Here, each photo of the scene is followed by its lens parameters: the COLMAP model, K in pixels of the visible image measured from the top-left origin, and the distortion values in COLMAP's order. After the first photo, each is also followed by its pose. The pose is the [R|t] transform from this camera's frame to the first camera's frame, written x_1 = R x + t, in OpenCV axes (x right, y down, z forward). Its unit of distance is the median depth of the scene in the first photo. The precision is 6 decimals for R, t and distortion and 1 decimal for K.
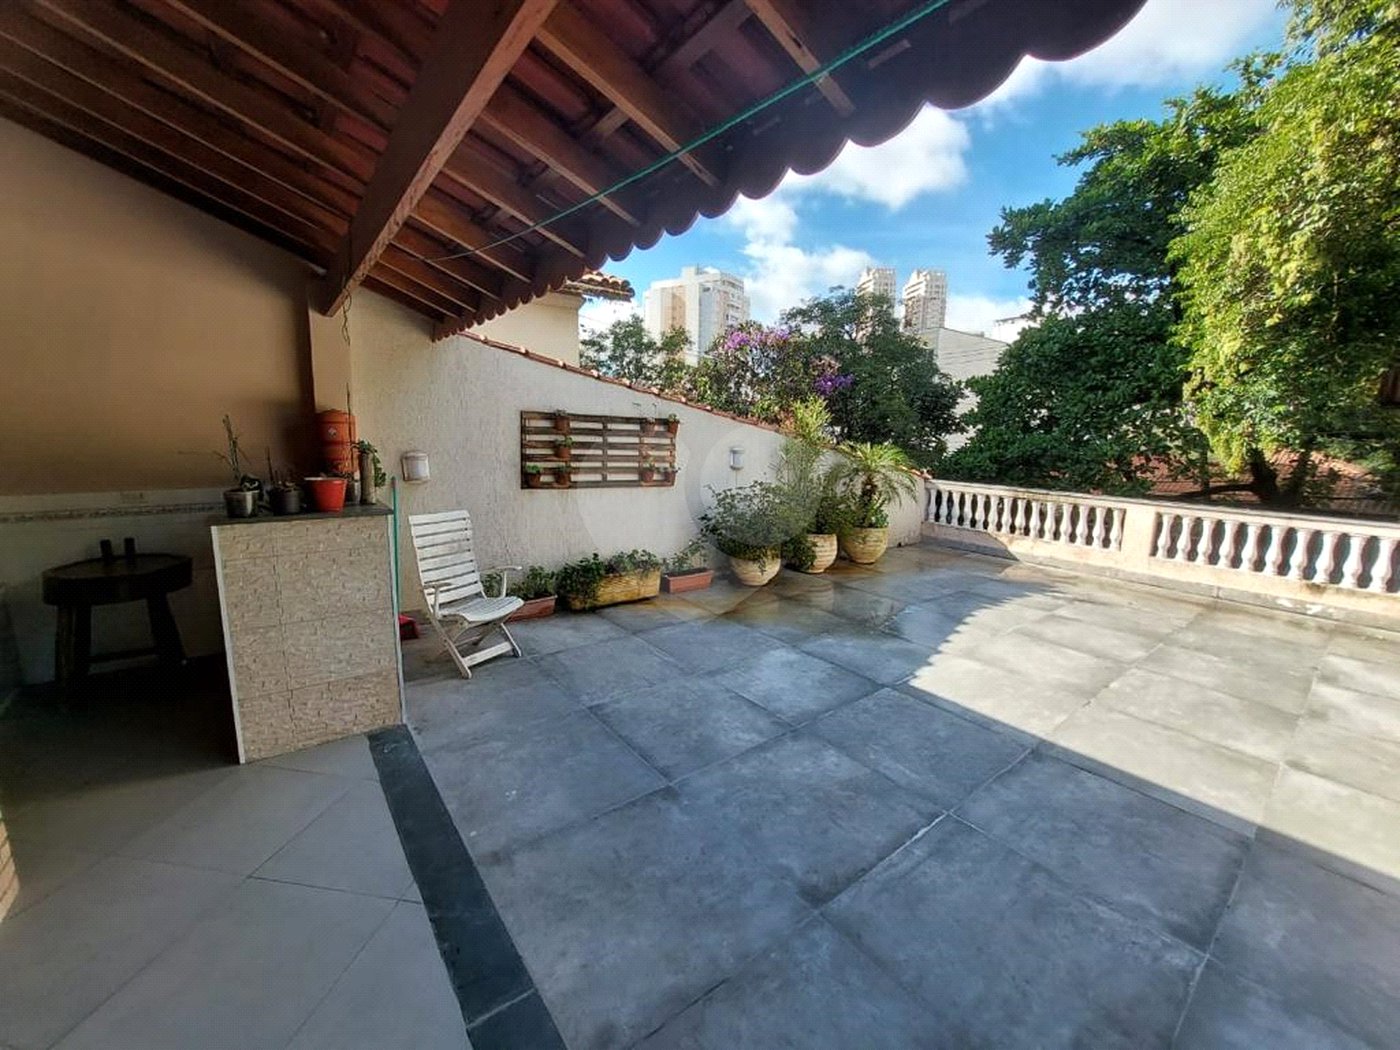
lens RADIAL K [[553.3, 0, 700.6], [0, 553.3, 521.1], [0, 0, 1]] dist [-0.018550, 0.000893]
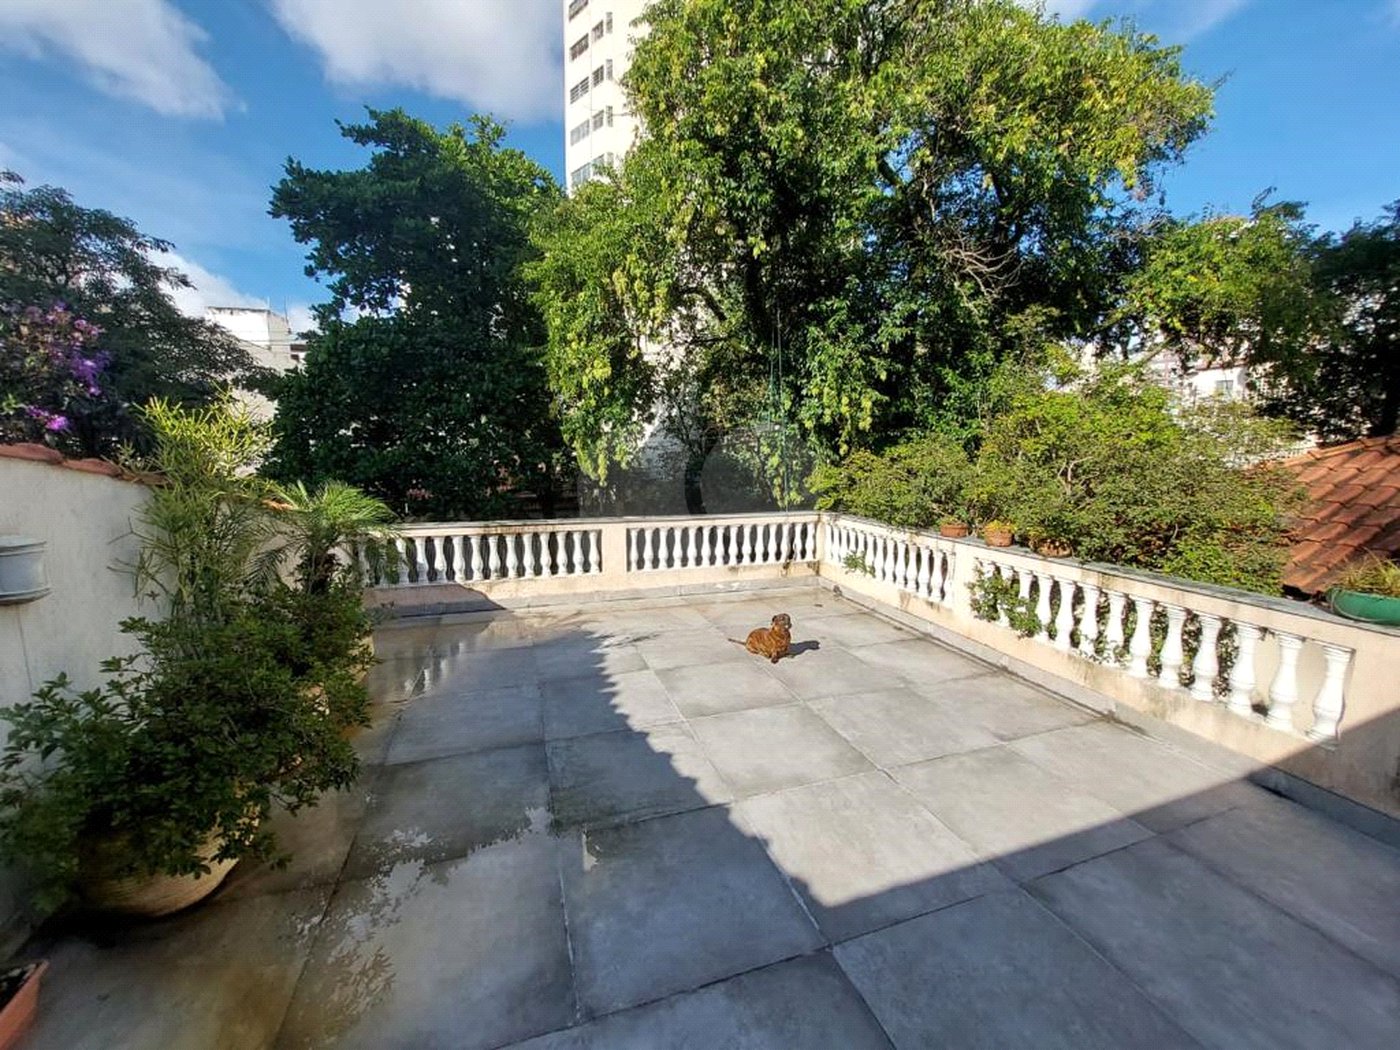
lens RADIAL K [[553.3, 0, 700.6], [0, 553.3, 521.1], [0, 0, 1]] dist [-0.018550, 0.000893]
pose [[0.330433, -0.141706, 0.933131, -0.086743], [0.153487, 0.983572, 0.095014, -0.107947], [-0.931266, 0.111827, 0.346754, 0.511310]]
